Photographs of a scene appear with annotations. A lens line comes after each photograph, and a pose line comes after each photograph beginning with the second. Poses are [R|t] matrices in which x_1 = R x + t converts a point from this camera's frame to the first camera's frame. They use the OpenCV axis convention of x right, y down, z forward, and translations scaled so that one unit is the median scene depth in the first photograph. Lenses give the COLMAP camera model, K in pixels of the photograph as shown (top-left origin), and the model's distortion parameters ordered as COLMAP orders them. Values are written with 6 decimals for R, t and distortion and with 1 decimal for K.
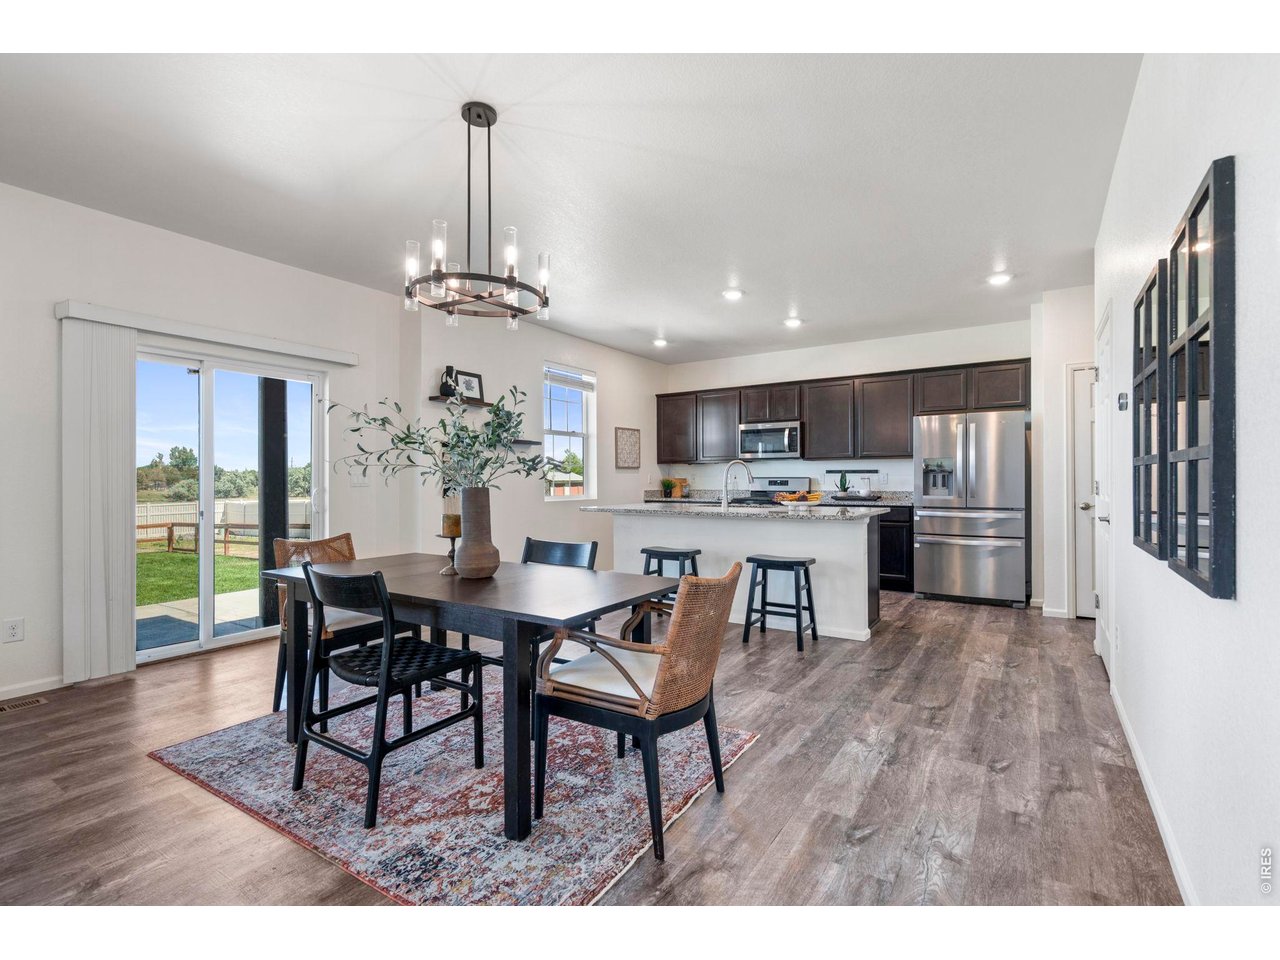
lens RADIAL K [[593.0, 0, 640.0], [0, 593.0, 480.0], [0, 0, 1]] dist [0.000352, 0.000022]
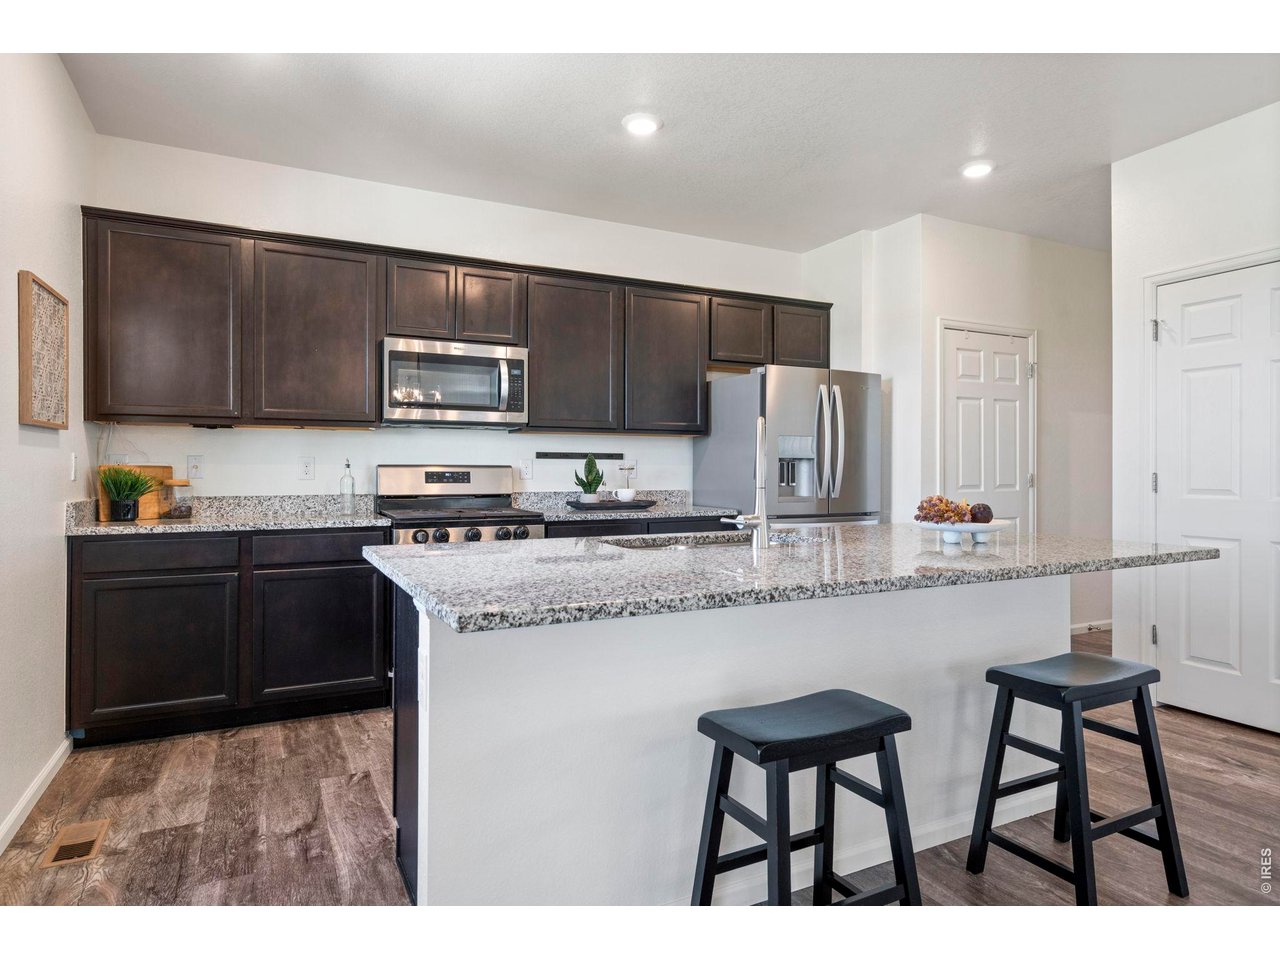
lens RADIAL K [[744.9, 0, 640.0], [0, 744.9, 480.0], [0, 0, 1]] dist [0.024189, 0.000375]
pose [[0.485925, -0.009756, 0.873946, -0.213832], [-0.004068, 0.999902, 0.013424, -0.001504], [-0.873991, -0.010079, 0.485837, 0.623283]]
